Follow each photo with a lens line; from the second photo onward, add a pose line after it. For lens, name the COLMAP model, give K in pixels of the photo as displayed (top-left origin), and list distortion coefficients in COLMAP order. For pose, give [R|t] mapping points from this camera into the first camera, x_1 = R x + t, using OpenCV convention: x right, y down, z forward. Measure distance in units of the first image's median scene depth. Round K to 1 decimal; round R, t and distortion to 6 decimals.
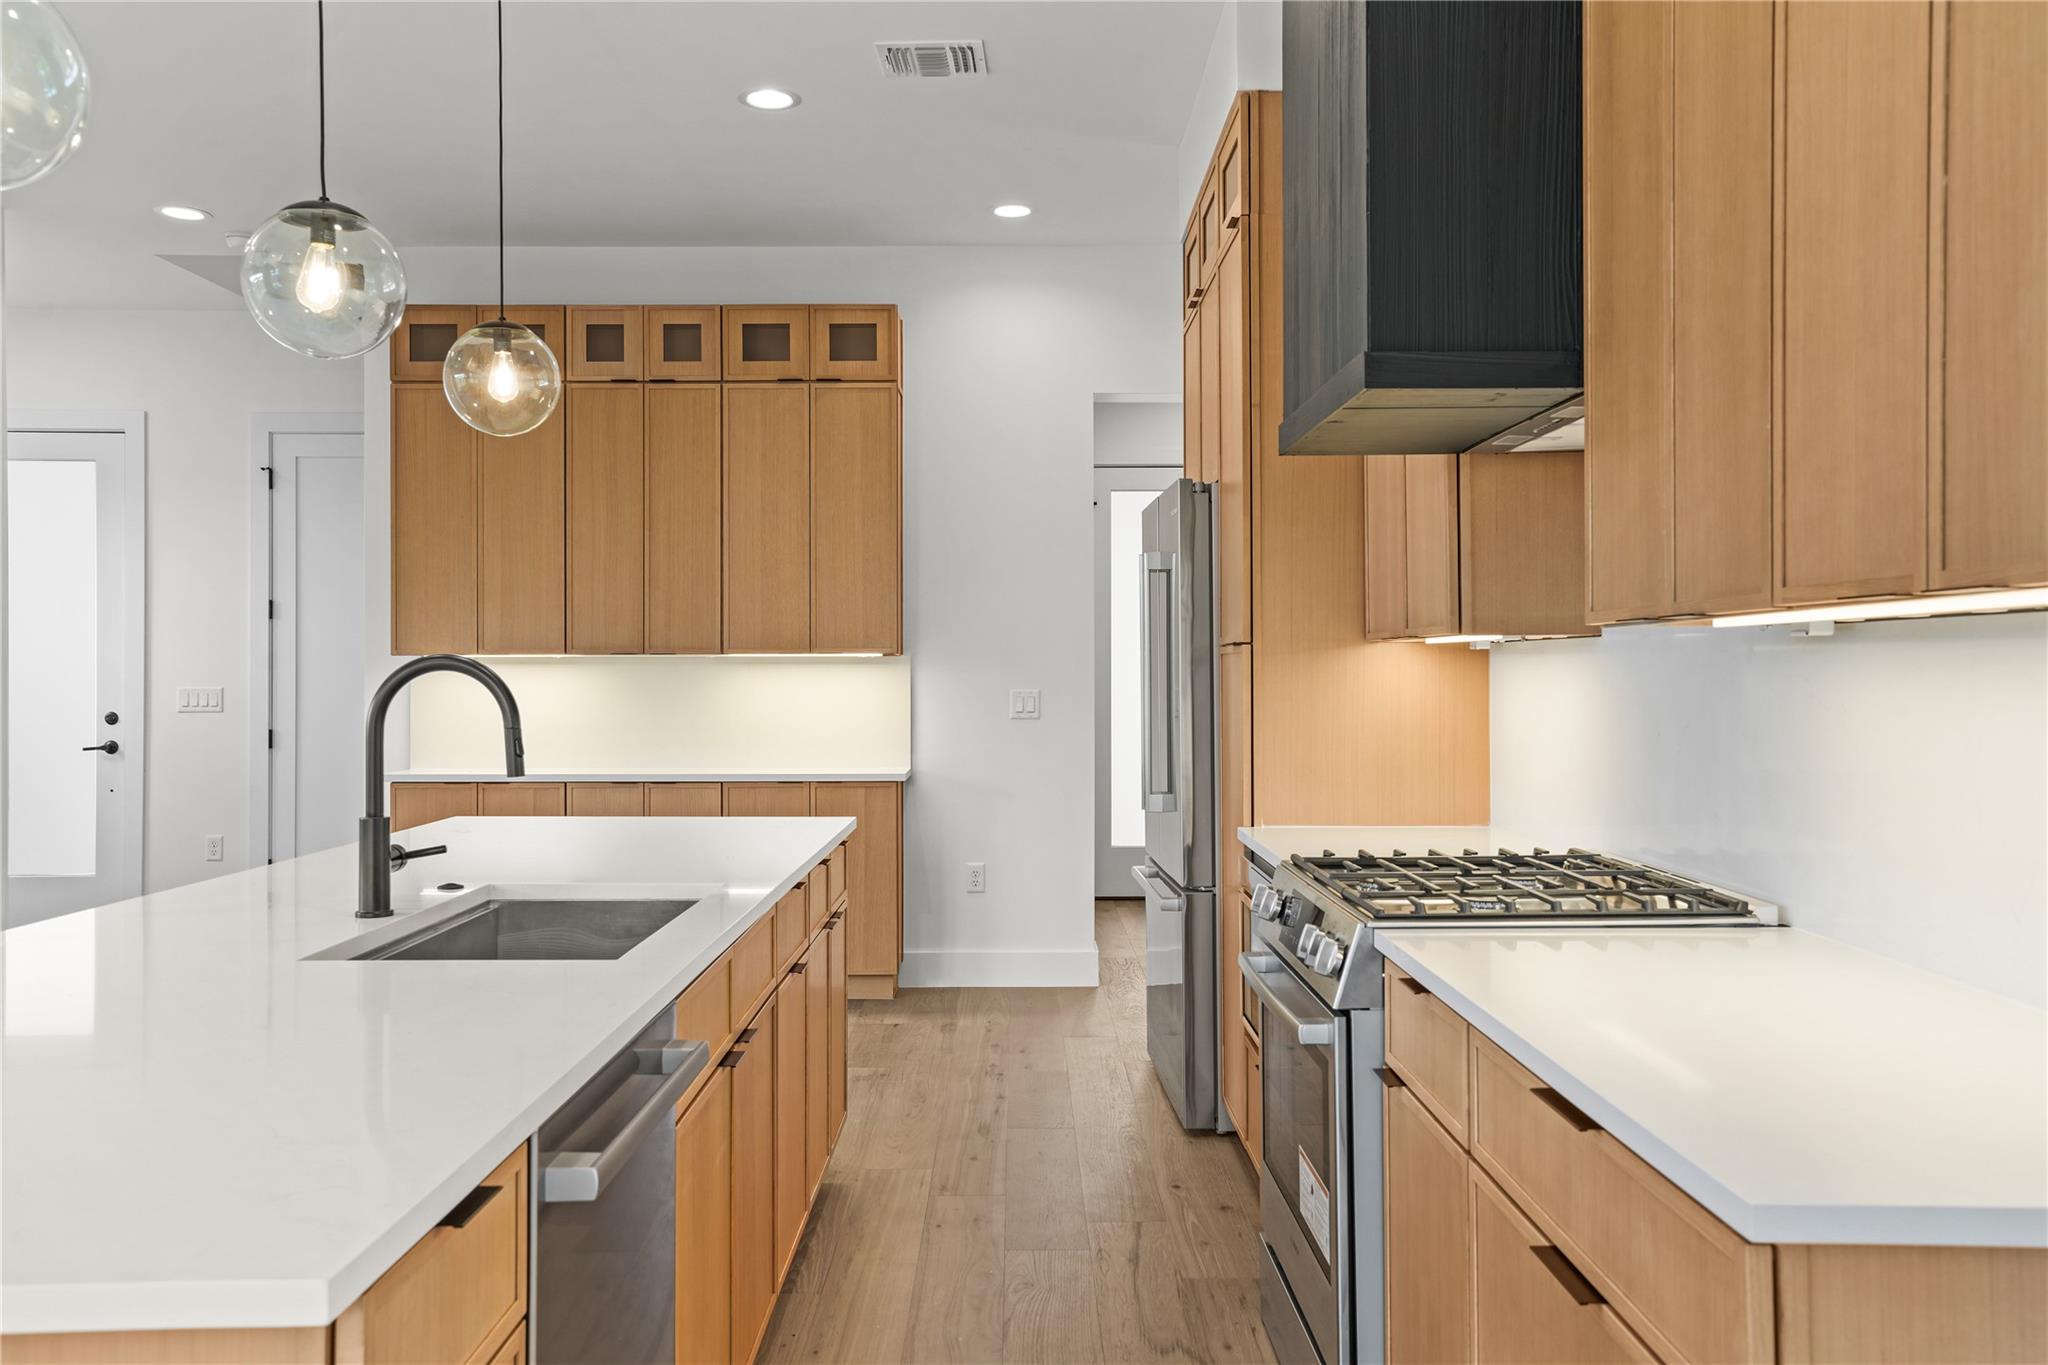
lens RADIAL K [[1614.8, 0, 1024.0], [0, 1614.8, 682.5], [0, 0, 1]] dist [-0.001043, 0.001291]
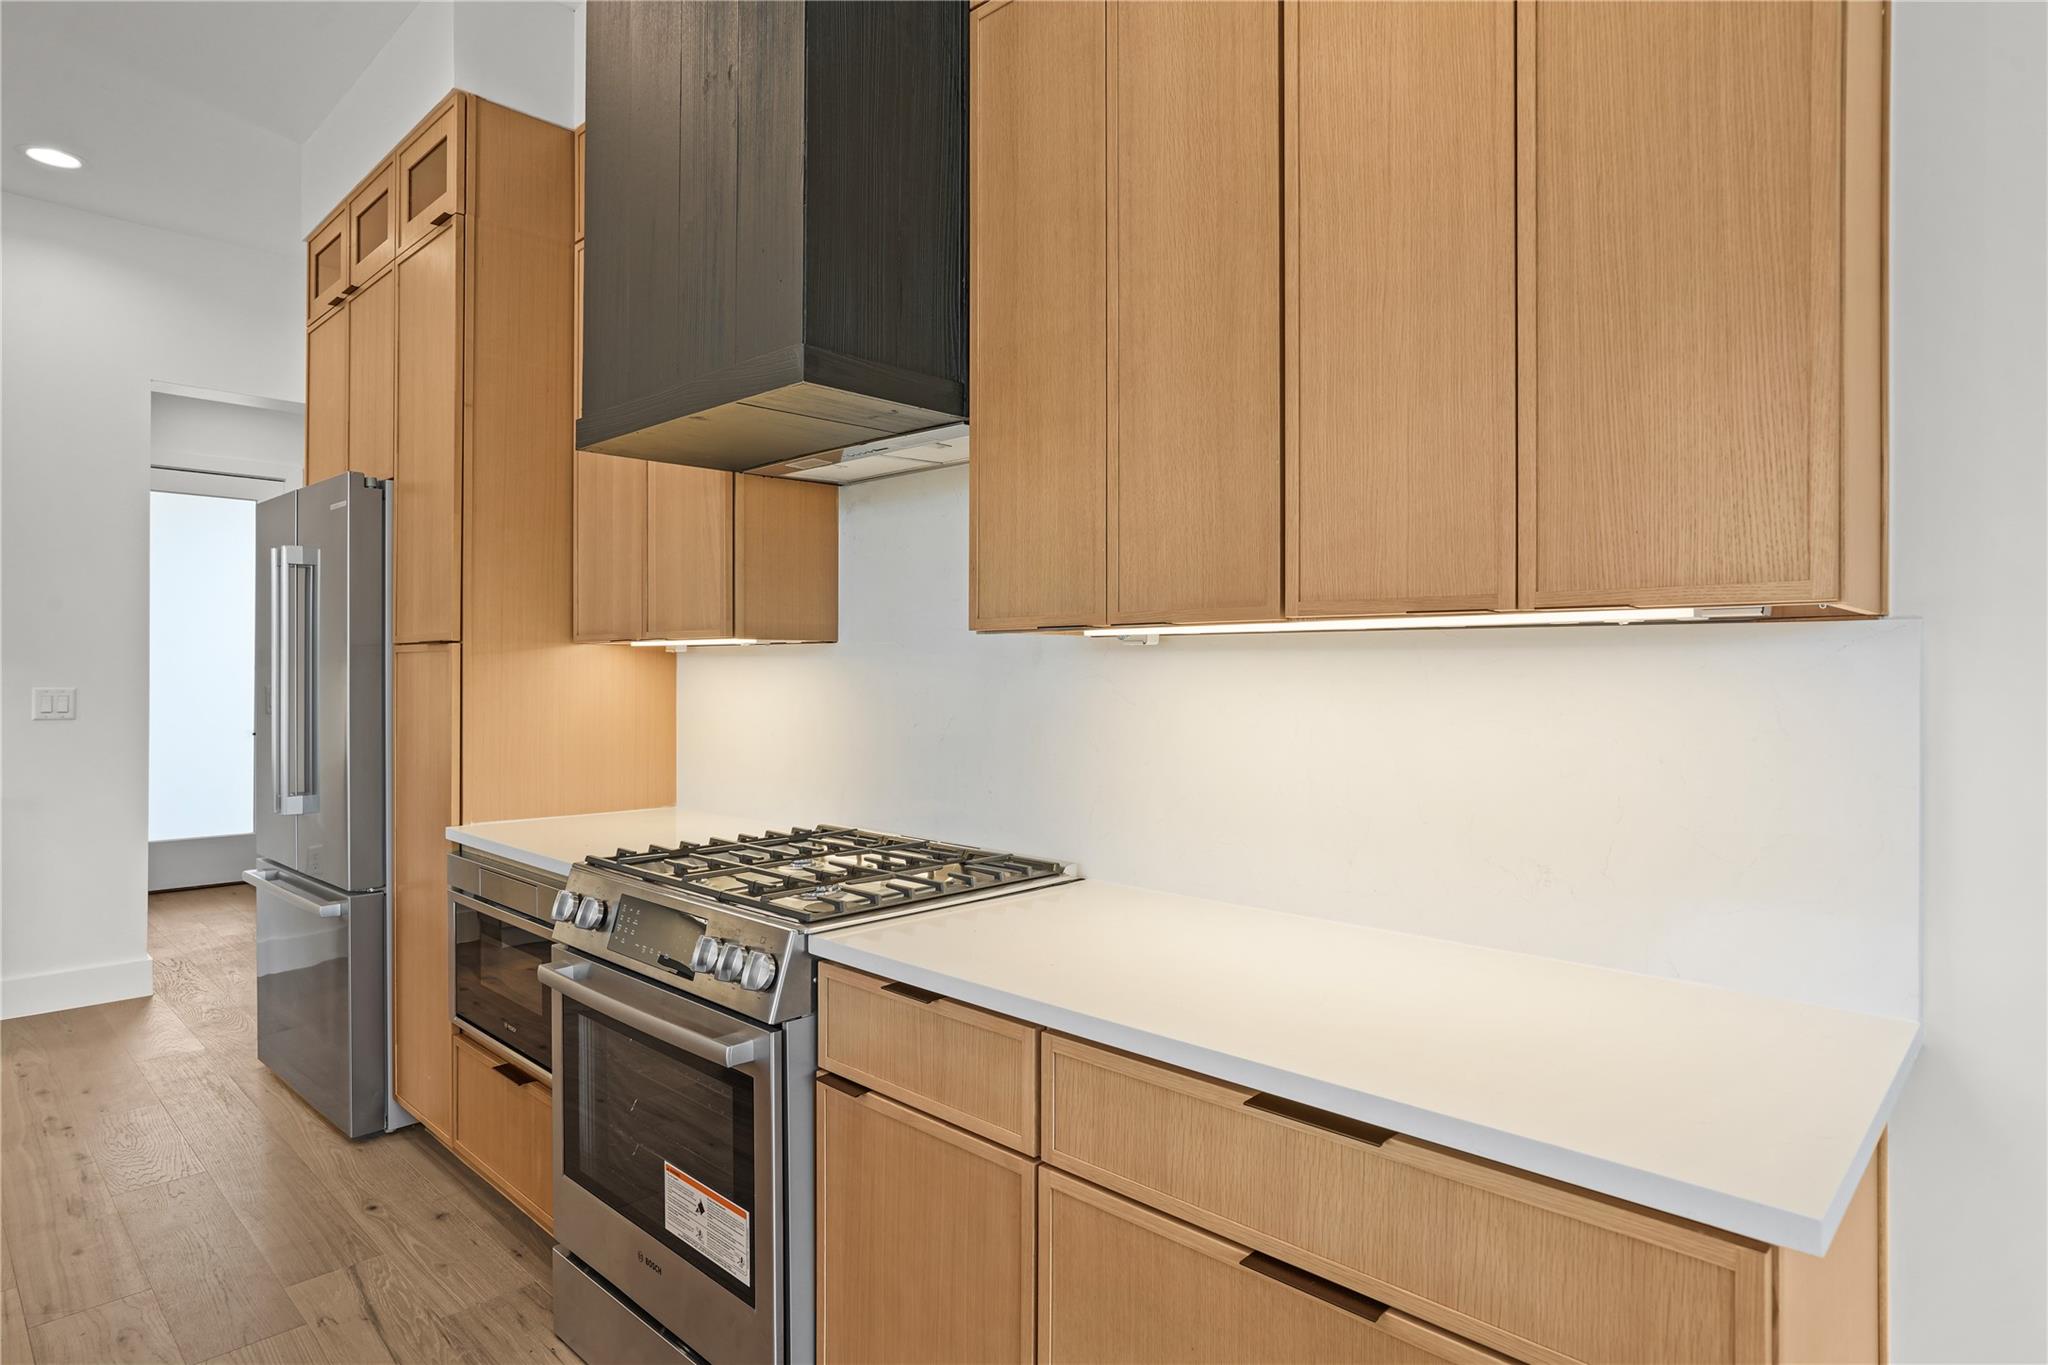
lens RADIAL K [[1128.3, 0, 1028.5], [0, 1128.3, 675.7], [0, 0, 1]] dist [-0.045079, 0.029710]
pose [[0.694287, 0.003341, 0.719691, -0.129271], [-0.001057, 0.999993, -0.003623, -0.001476], [-0.719698, 0.001755, 0.694285, 0.307664]]
